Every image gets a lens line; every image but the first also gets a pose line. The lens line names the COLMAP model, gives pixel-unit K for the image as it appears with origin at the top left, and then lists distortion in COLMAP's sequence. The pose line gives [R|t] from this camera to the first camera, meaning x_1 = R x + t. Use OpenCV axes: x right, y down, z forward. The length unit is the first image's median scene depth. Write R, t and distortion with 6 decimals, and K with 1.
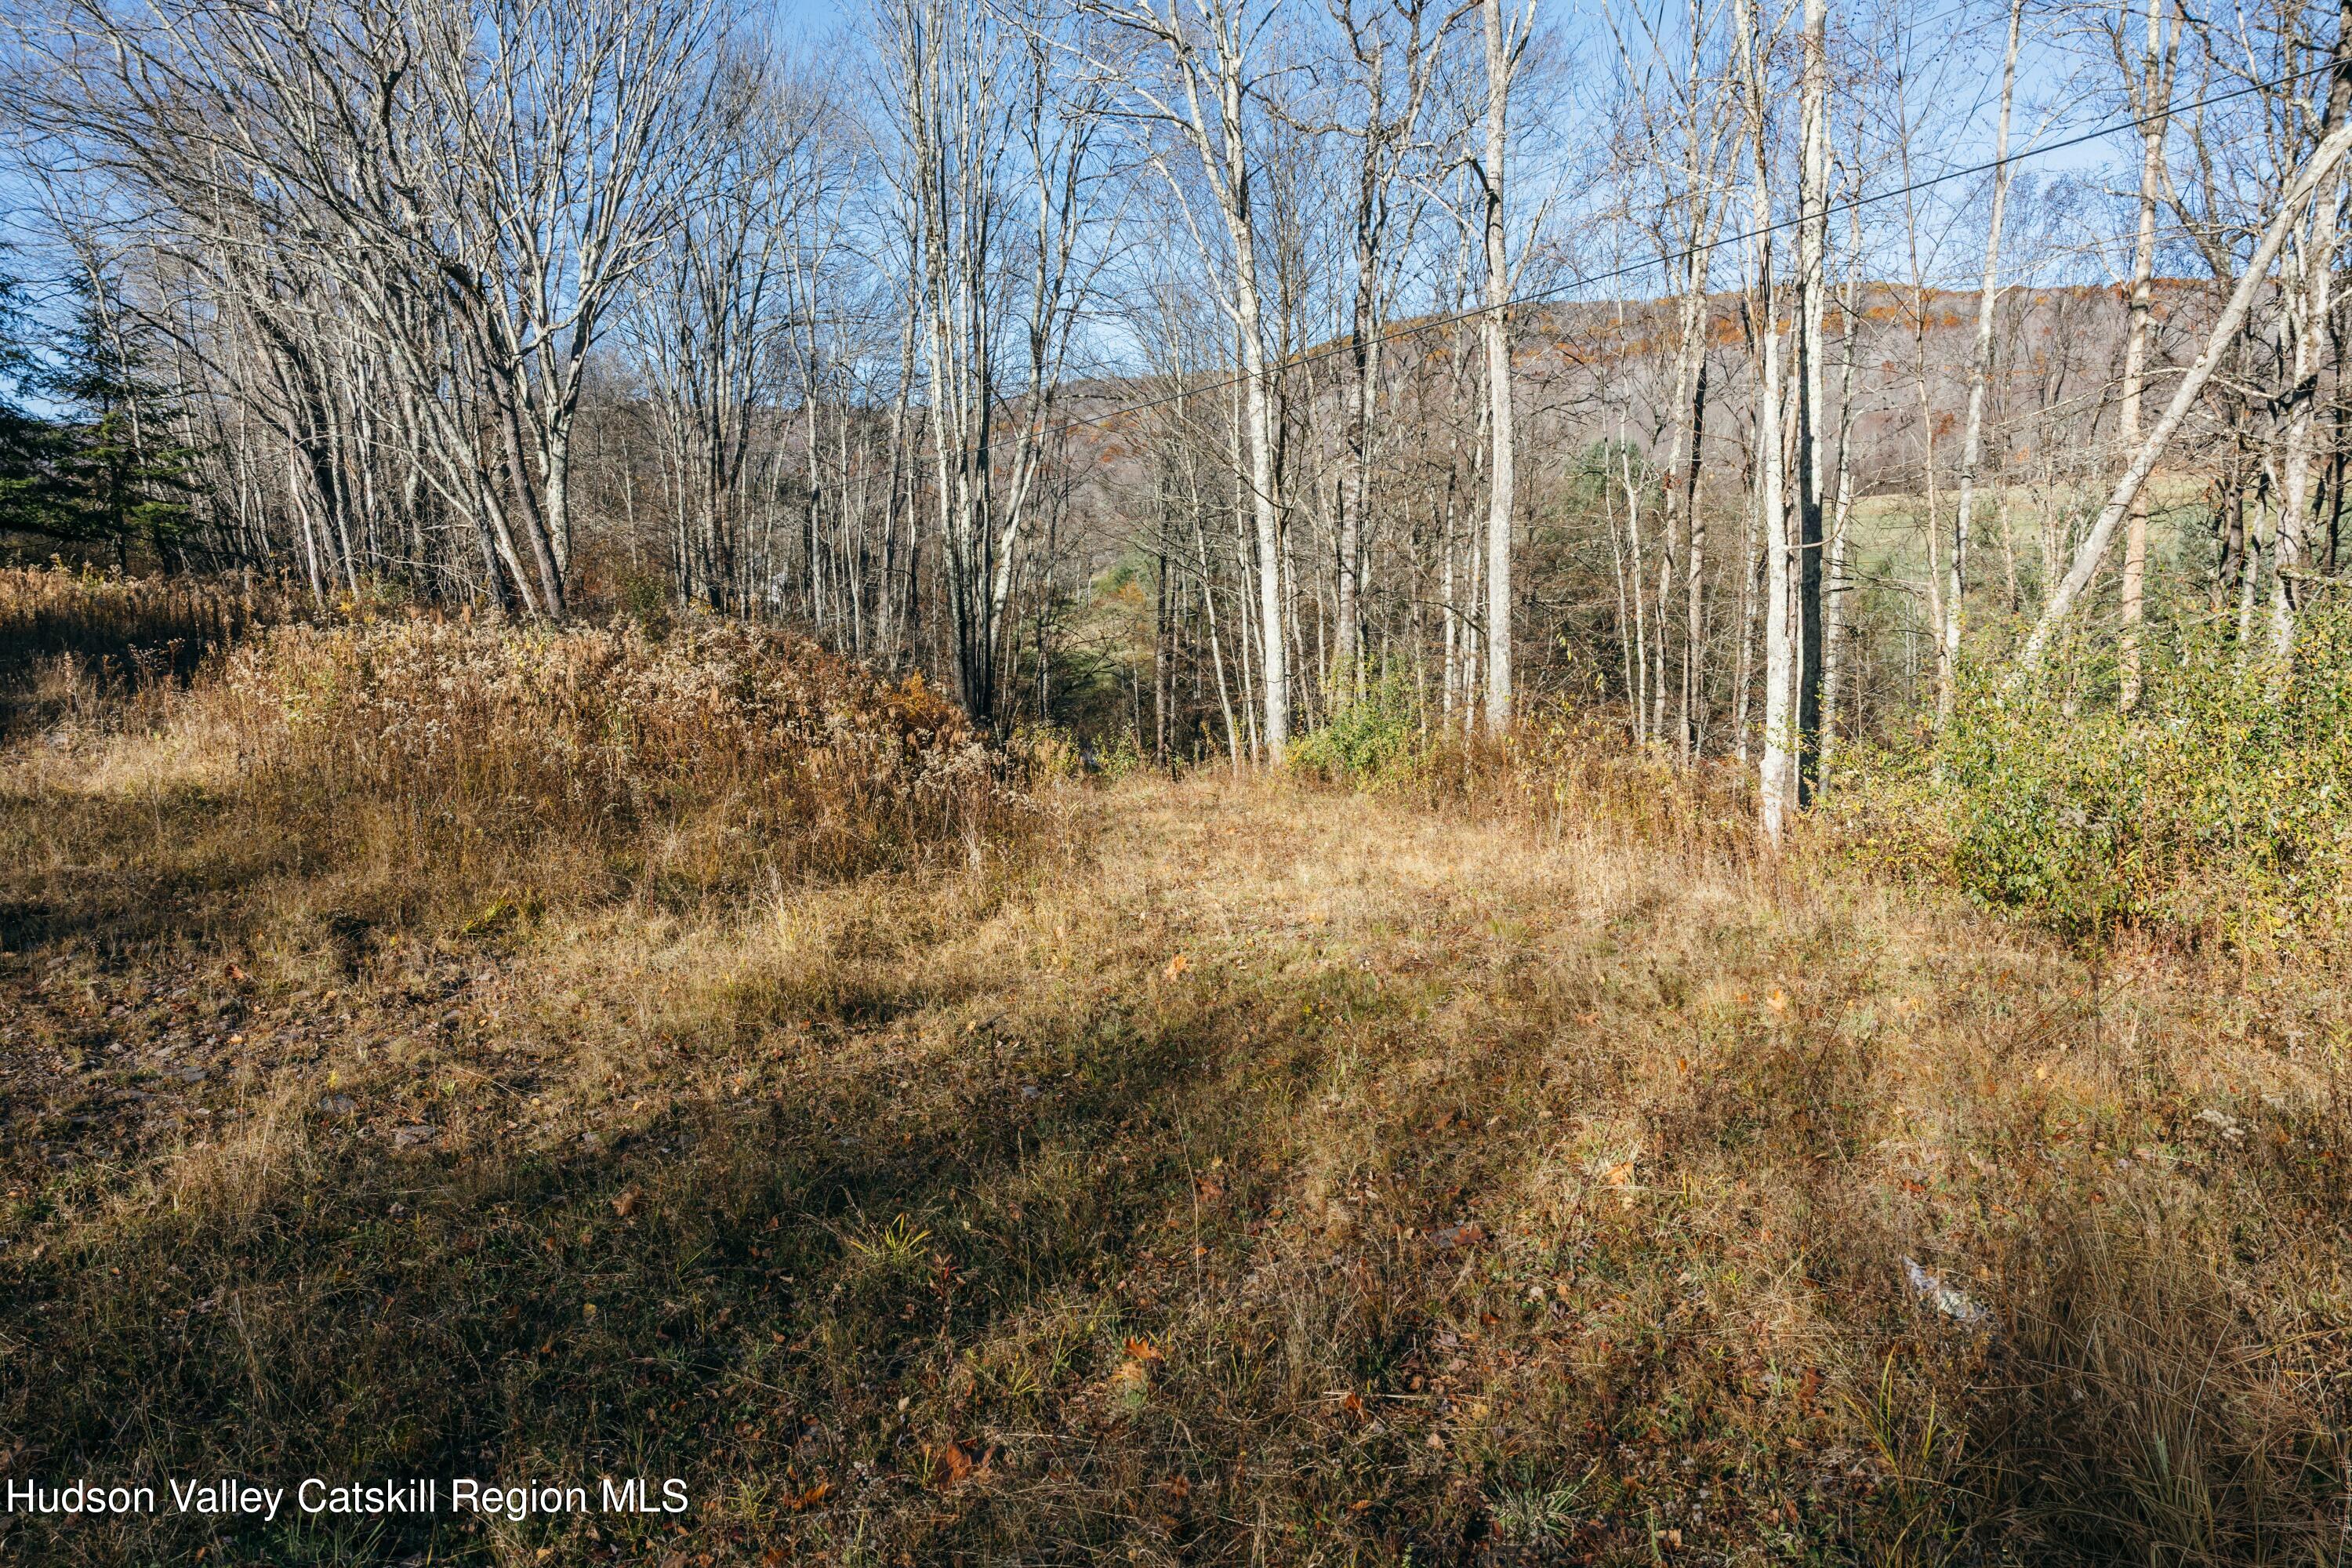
lens RADIAL K [[1624.1, 0, 1175.6], [0, 1624.1, 785.8], [0, 0, 1]] dist [0.008782, -0.002287]
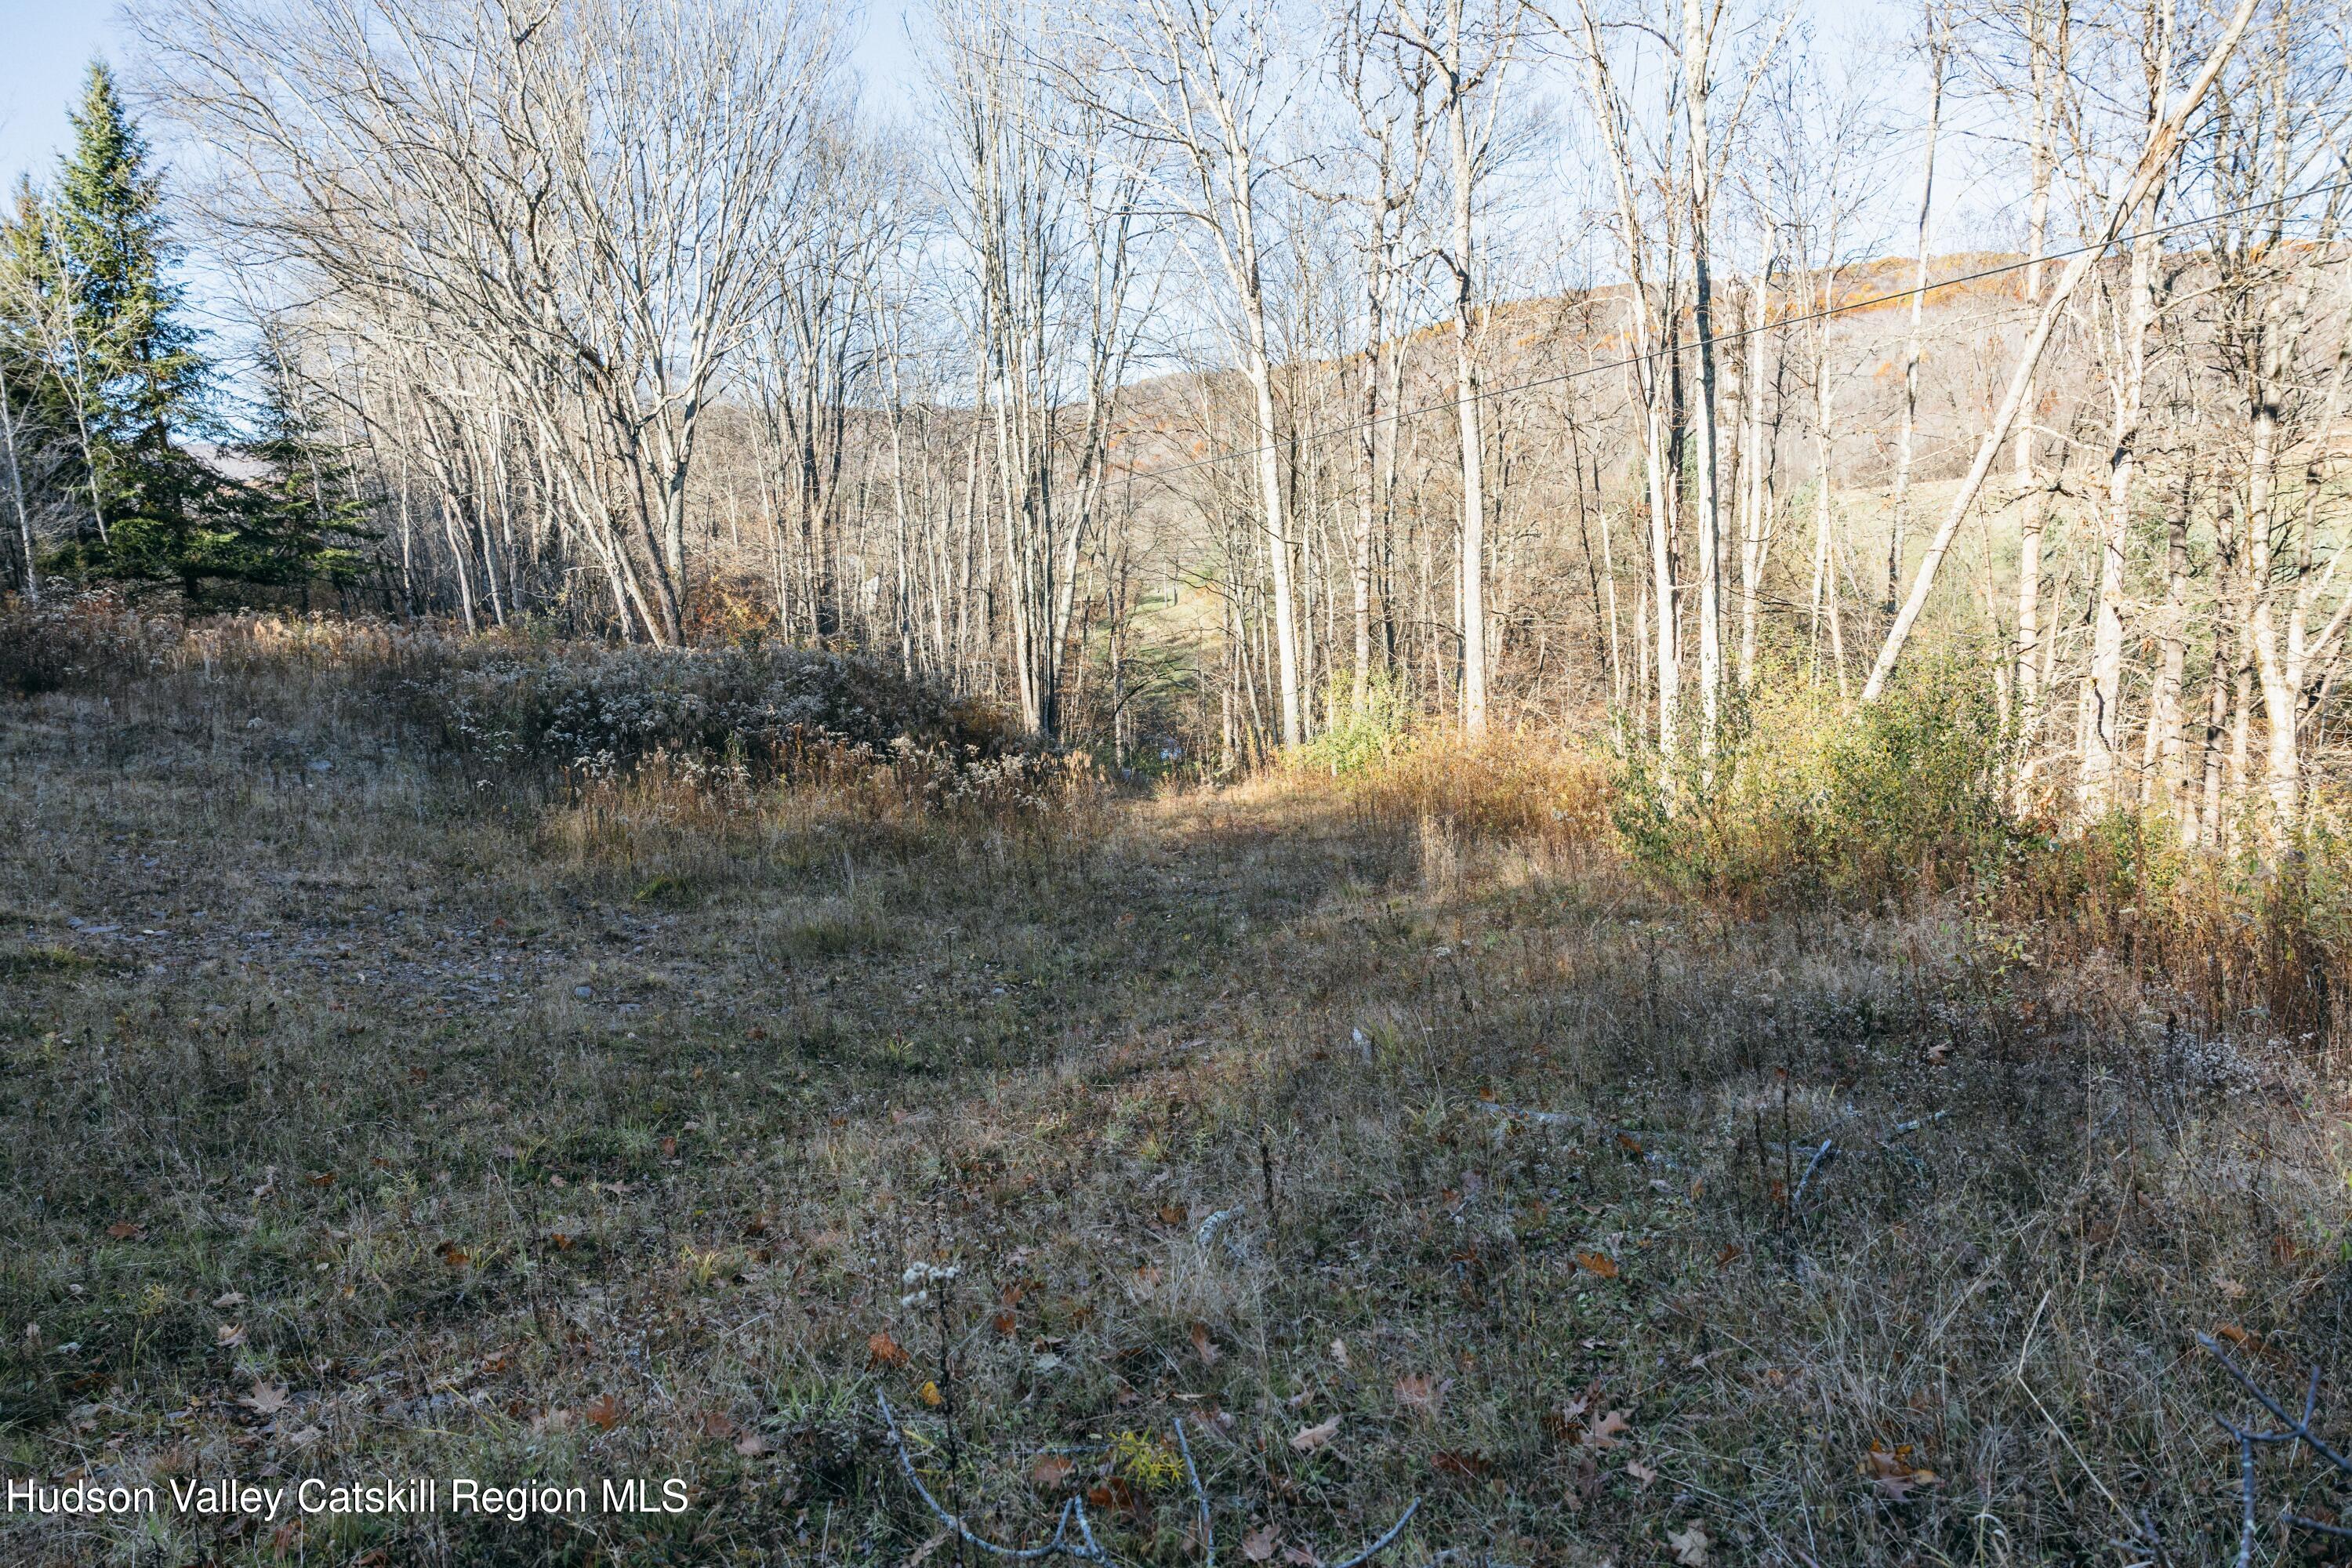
lens RADIAL K [[1624.1, 0, 1176.5], [0, 1624.1, 785.6], [0, 0, 1]] dist [0.008782, -0.002287]
pose [[0.998237, -0.012072, -0.058114, 0.037592], [0.012305, 0.999918, 0.003656, -0.003036], [0.058065, -0.004364, 0.998303, -0.122740]]
